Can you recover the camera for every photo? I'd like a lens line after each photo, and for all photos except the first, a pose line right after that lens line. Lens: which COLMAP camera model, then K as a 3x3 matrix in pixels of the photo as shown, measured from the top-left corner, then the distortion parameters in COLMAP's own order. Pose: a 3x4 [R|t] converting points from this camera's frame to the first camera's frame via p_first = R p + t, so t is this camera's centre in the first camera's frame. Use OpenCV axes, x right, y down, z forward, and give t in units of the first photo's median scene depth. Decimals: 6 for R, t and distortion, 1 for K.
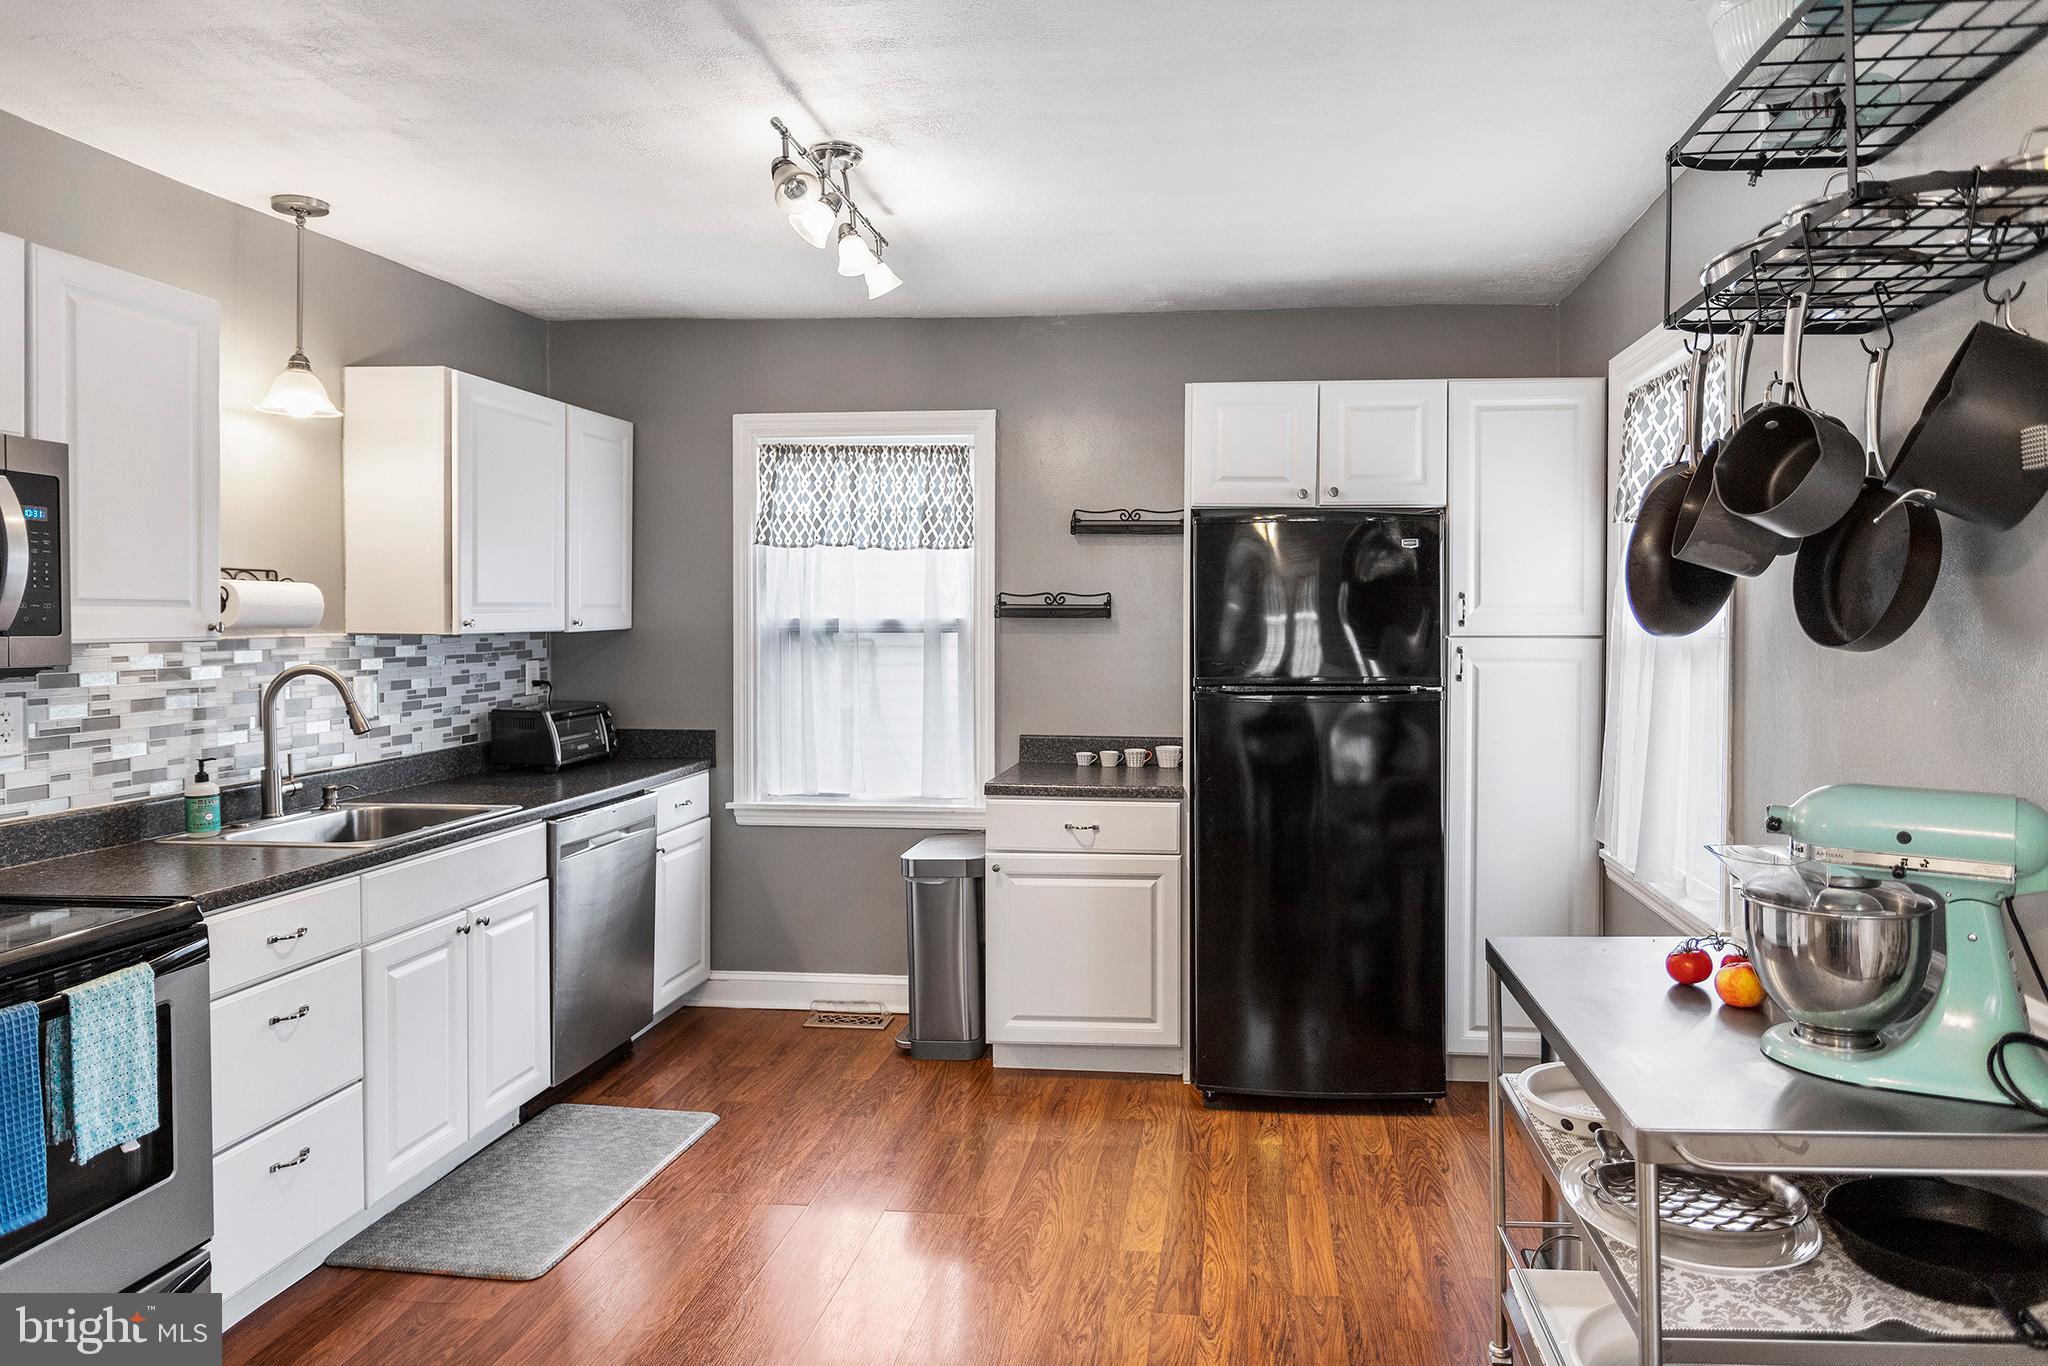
lens RADIAL K [[1312.1, 0, 1137.1], [0, 1312.1, 601.1], [0, 0, 1]] dist [-0.002626, 0.000764]
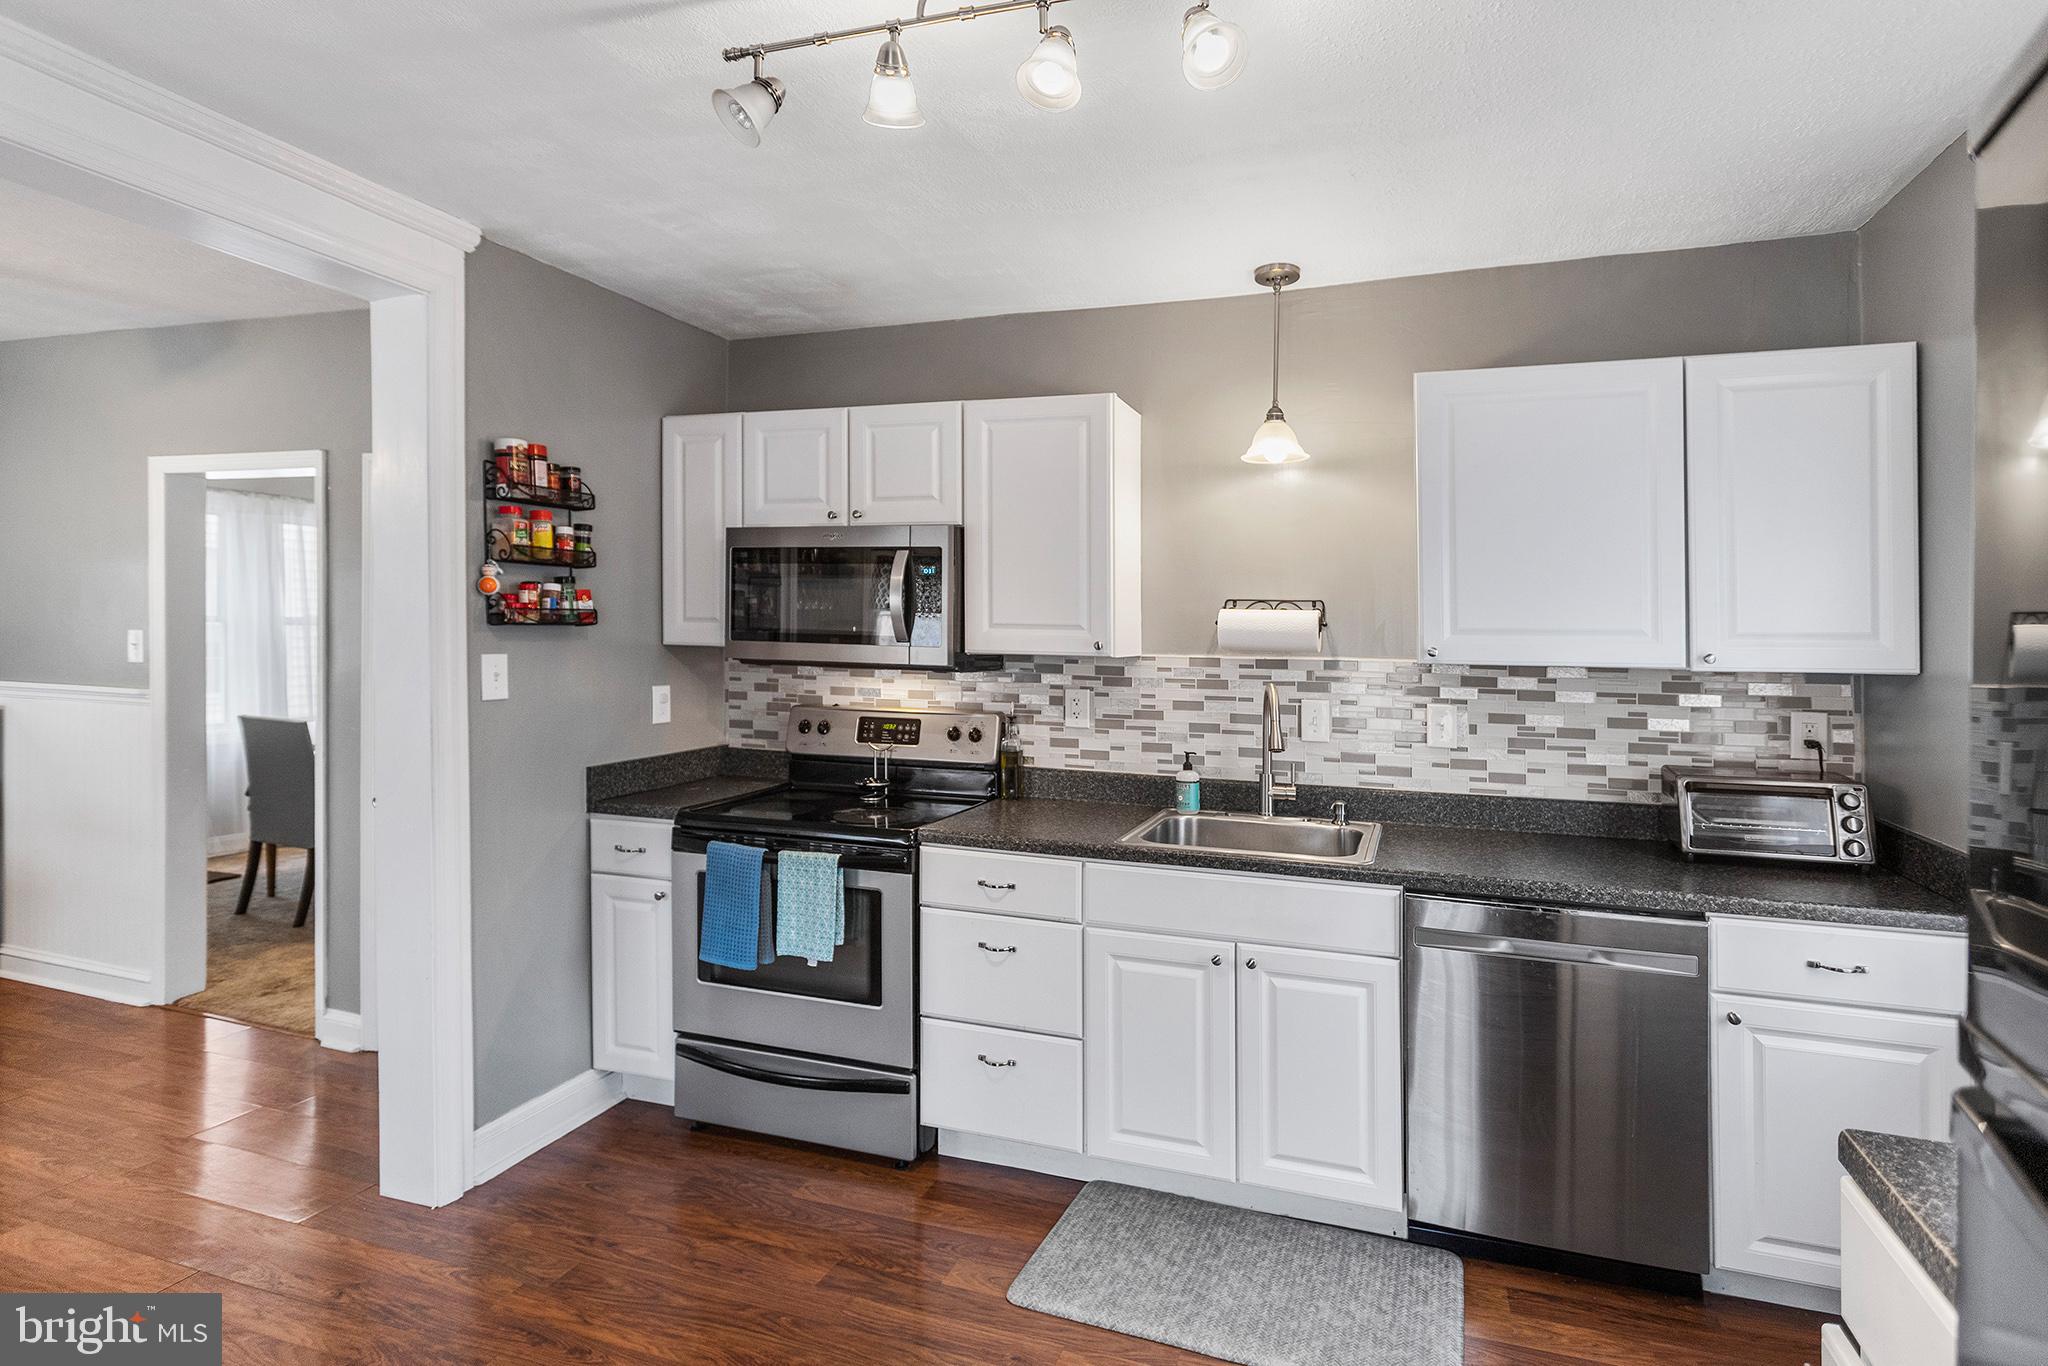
lens RADIAL K [[1008.5, 0, 1022.2], [0, 1008.5, 623.4], [0, 0, 1]] dist [-0.002428, 0.000086]
pose [[-0.223826, -0.000045, -0.974629, 0.206512], [-0.003713, 0.999993, 0.000807, -0.002876], [0.974622, 0.003800, -0.223825, 0.815777]]
